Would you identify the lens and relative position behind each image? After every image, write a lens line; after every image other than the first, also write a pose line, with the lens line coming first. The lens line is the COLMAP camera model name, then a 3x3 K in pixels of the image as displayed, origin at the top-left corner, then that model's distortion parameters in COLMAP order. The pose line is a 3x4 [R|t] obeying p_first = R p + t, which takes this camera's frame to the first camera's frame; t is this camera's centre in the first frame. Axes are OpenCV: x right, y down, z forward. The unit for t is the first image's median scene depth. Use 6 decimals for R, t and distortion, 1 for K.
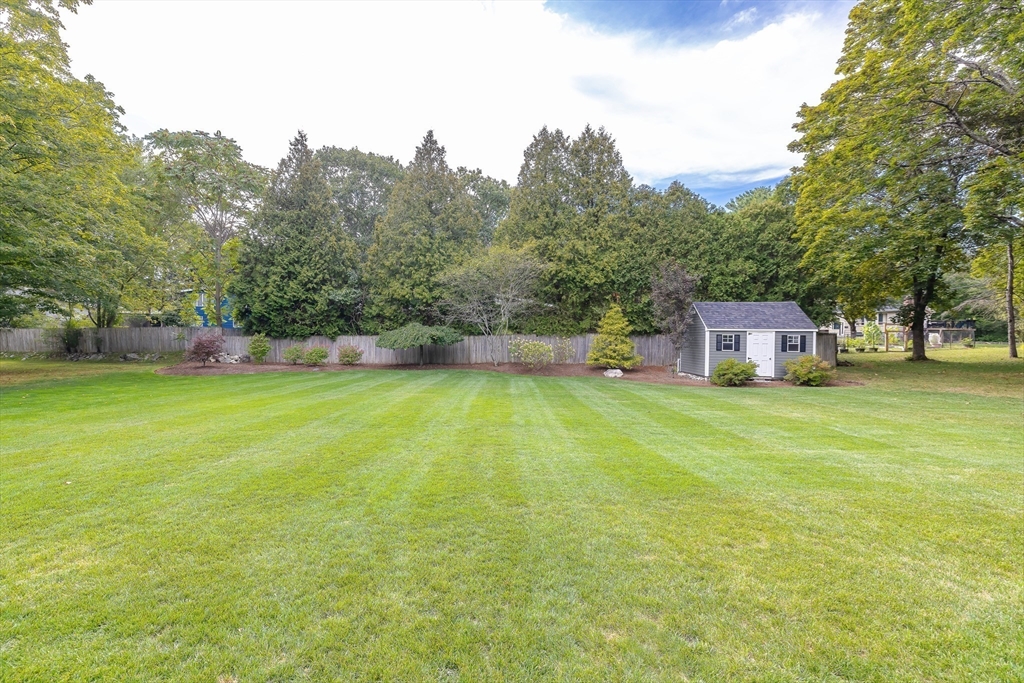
lens RADIAL K [[455.8, 0, 458.0], [0, 455.8, 339.7], [0, 0, 1]] dist [0.001032, 0.000517]
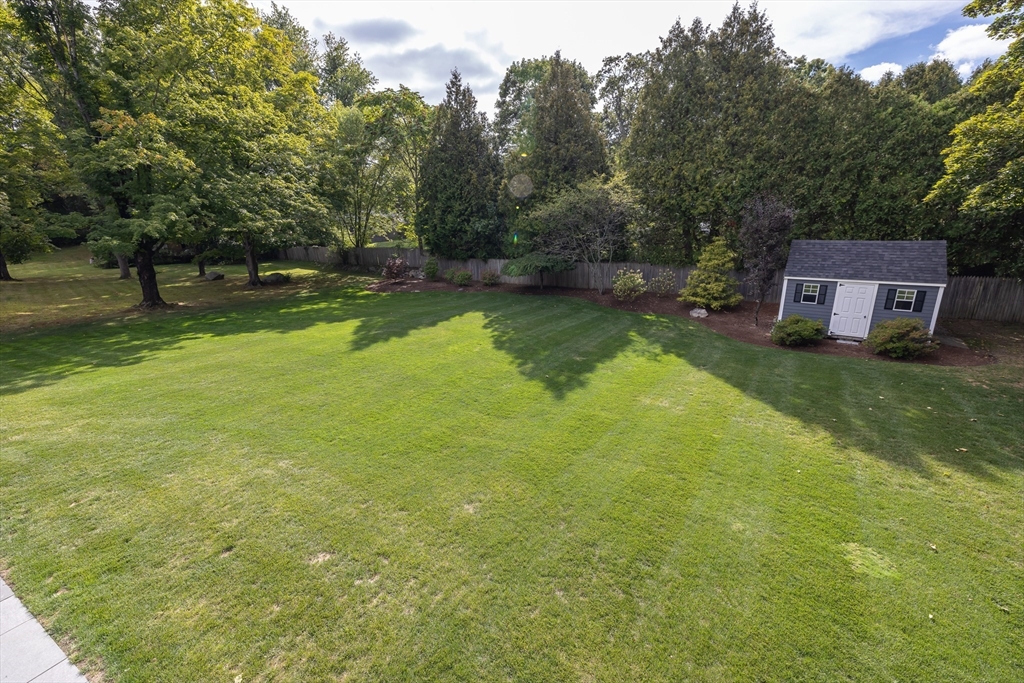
lens RADIAL K [[427.0, 0, 509.9], [0, 427.0, 341.2], [0, 0, 1]] dist [0.000262, 0.000236]
pose [[0.880448, 0.107561, -0.461782, 0.393901], [0.013513, 0.967841, 0.251199, -0.096534], [0.473951, -0.227407, 0.850680, 0.025659]]
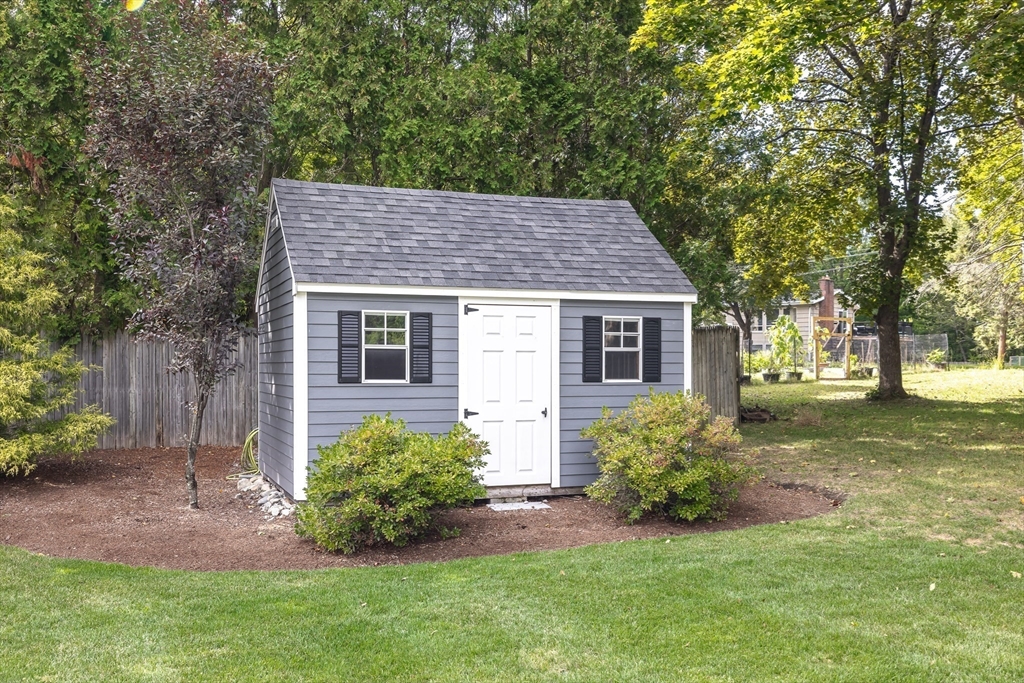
lens RADIAL K [[1008.1, 0, 512.0], [0, 1008.1, 341.5], [0, 0, 1]] dist [-0.015469, -0.009321]
pose [[0.881235, 0.000041, 0.472677, 0.338831], [0.013362, 0.999598, -0.024999, 0.013976], [-0.472489, 0.028346, 0.880881, 0.434916]]
